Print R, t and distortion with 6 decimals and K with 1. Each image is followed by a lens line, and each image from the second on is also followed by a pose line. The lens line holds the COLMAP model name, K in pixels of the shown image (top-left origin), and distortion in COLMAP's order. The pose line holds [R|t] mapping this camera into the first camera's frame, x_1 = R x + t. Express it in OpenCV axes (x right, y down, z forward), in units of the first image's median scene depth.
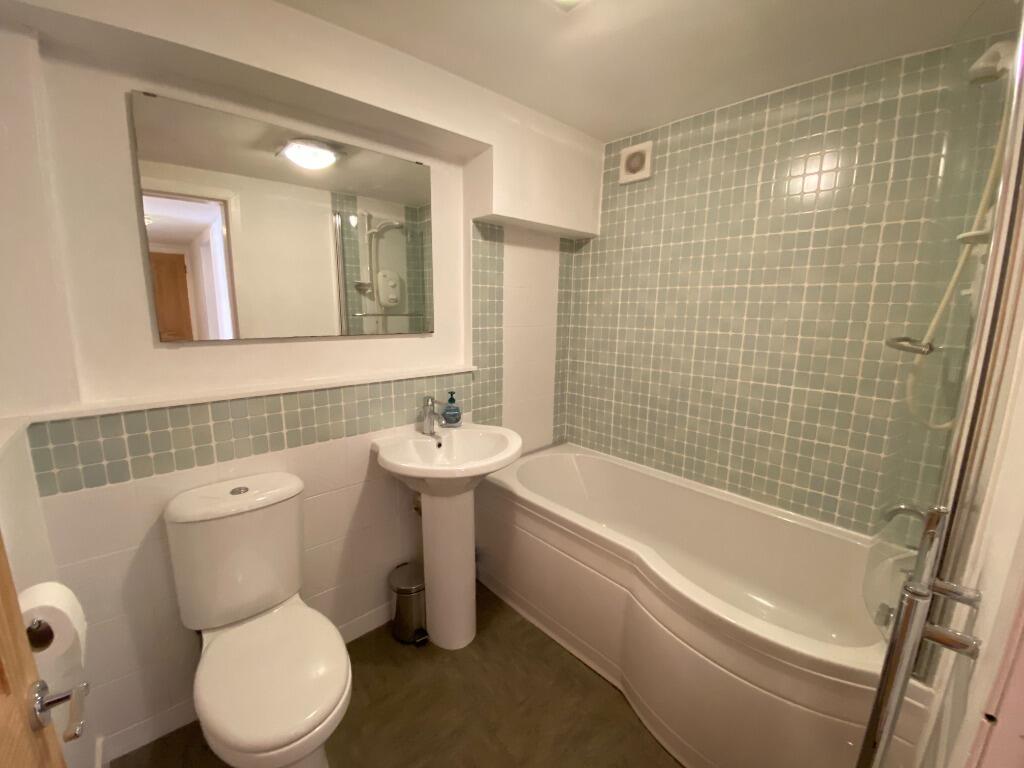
lens RADIAL K [[425.8, 0, 512.0], [0, 425.8, 384.0], [0, 0, 1]] dist [-0.000558, -0.000059]
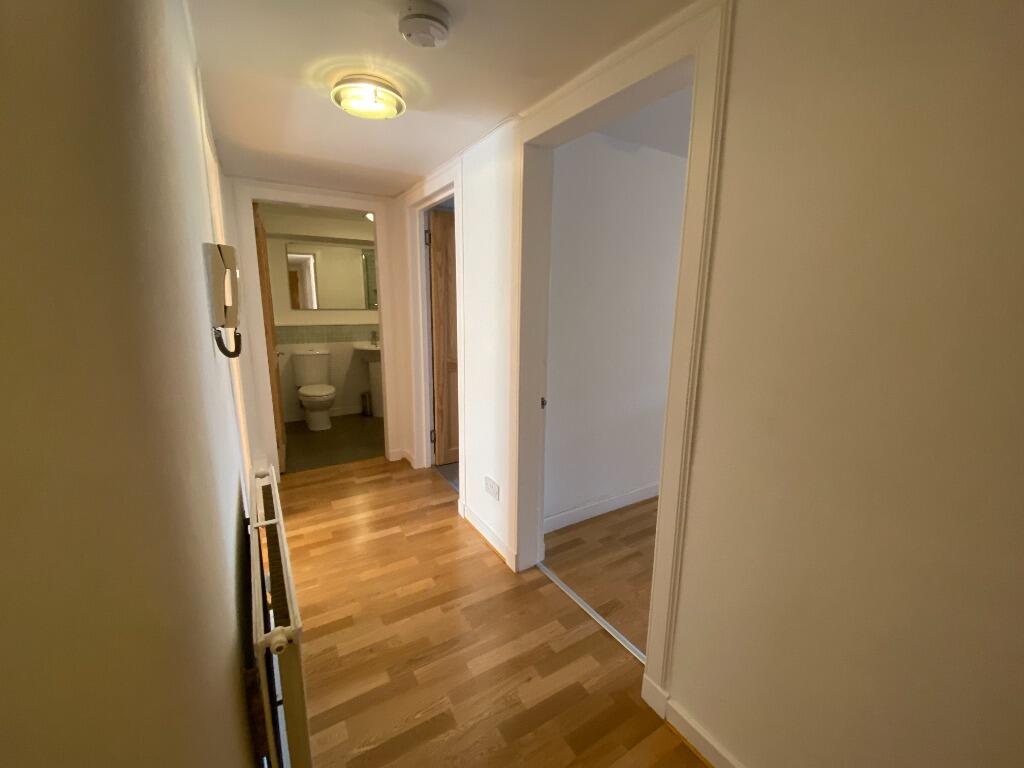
lens RADIAL K [[414.4, 0, 509.8], [0, 414.4, 384.1], [0, 0, 1]] dist [0.038702, -0.032688]
pose [[0.979073, 0.067808, -0.191880, 1.431888], [-0.057896, 0.996705, 0.056808, 0.196310], [0.195100, -0.044510, 0.979773, -1.805879]]
